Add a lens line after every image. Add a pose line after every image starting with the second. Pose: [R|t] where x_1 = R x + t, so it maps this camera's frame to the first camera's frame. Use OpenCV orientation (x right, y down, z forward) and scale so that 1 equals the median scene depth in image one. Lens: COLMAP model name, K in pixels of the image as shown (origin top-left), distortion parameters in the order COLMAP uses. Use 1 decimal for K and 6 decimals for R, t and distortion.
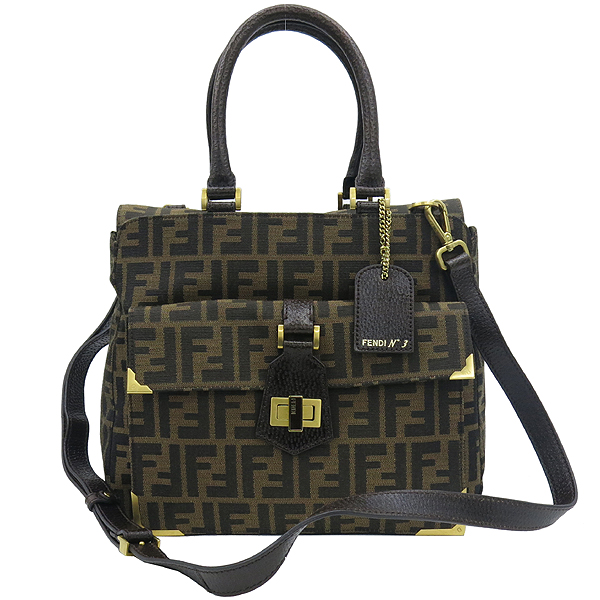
lens RADIAL K [[1035.6, 0, 300.0], [0, 1035.6, 300.0], [0, 0, 1]] dist [-0.008050, -0.150608]
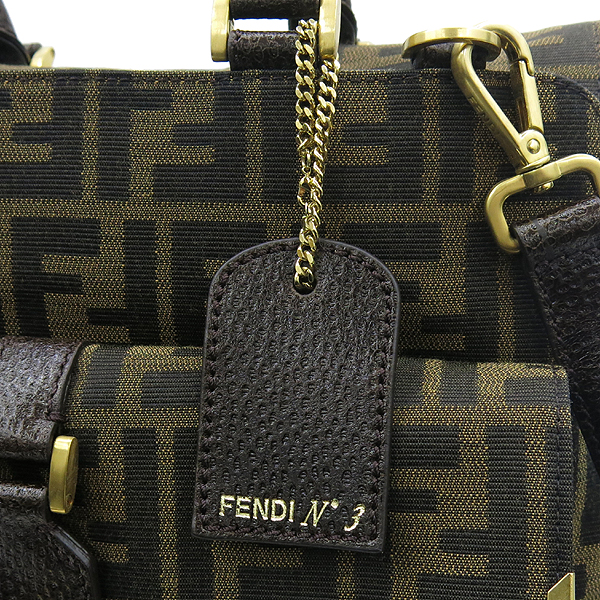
lens RADIAL K [[1035.6, 0, 300.0], [0, 1035.6, 300.0], [0, 0, 1]] dist [-0.008050, -0.150608]
pose [[0.977069, 0.036089, -0.209844, 0.148173], [-0.009796, 0.992107, 0.125012, -0.055490], [0.212699, -0.120090, 0.969710, 0.711916]]
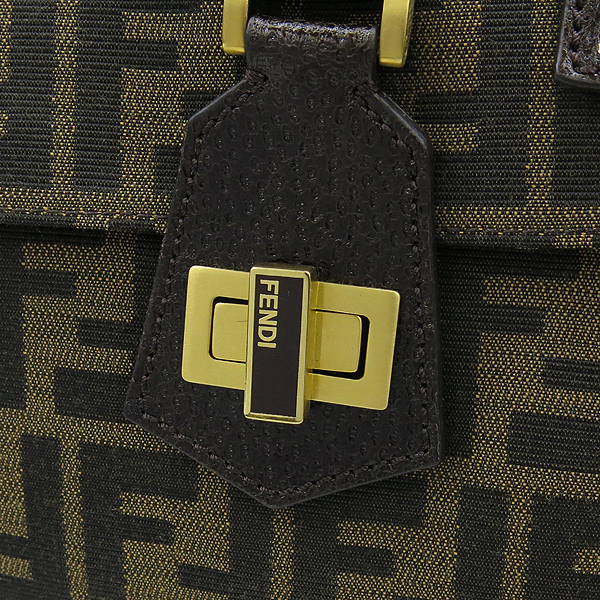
lens RADIAL K [[1035.6, 0, 300.0], [0, 1035.6, 300.0], [0, 0, 1]] dist [-0.008050, -0.150608]
pose [[0.974683, 0.086229, -0.206294, 0.045555], [-0.053477, 0.985768, 0.159377, 0.062128], [0.217101, -0.144310, 0.965423, 0.767834]]
